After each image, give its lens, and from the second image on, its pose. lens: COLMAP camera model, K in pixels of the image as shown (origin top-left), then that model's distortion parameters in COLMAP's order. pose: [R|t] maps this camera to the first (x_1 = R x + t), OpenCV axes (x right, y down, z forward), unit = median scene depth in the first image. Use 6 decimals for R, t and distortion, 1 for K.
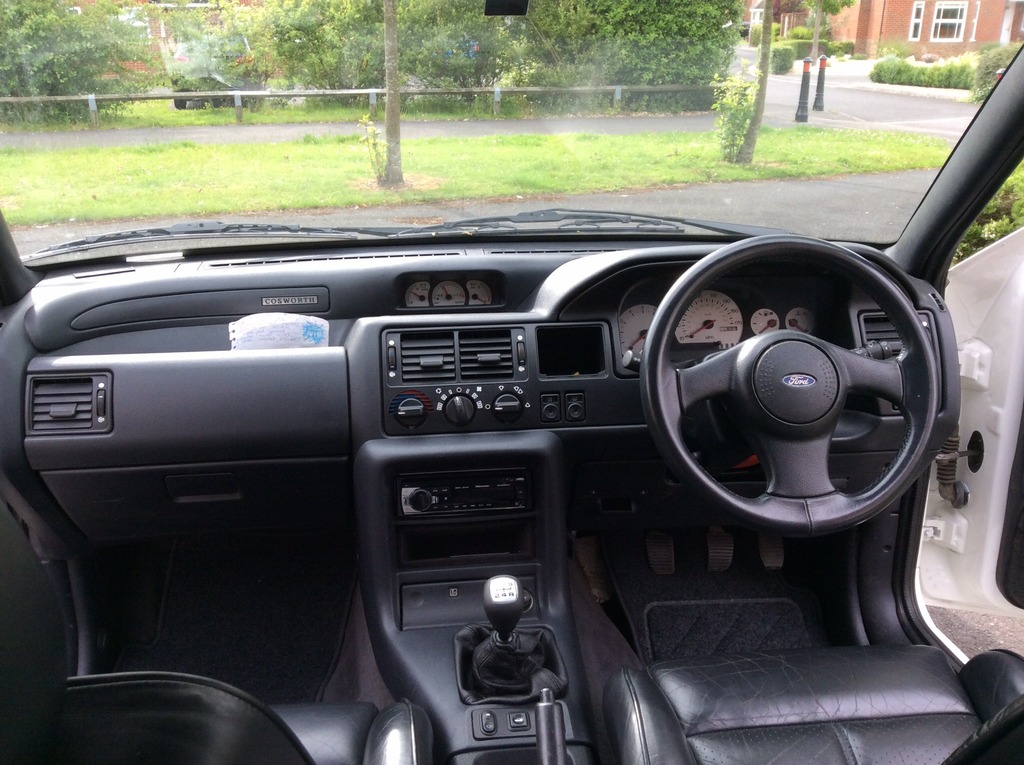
lens RADIAL K [[954.3, 0, 512.0], [0, 954.3, 382.5], [0, 0, 1]] dist [0.142563, -0.308024]
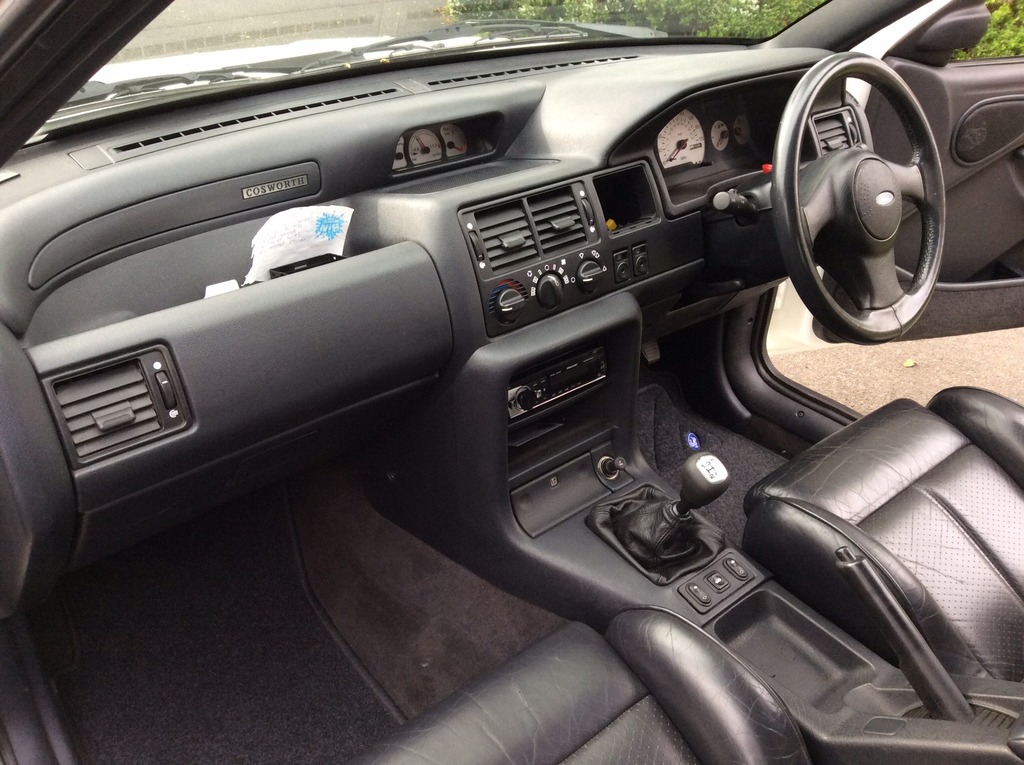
lens RADIAL K [[914.1, 0, 508.5], [0, 914.1, 407.8], [0, 0, 1]] dist [0.158222, -0.331180]
pose [[0.820118, -0.274657, 0.501967, -0.534171], [0.129430, 0.943573, 0.304823, -0.129882], [-0.557364, -0.185021, 0.809390, 0.319516]]
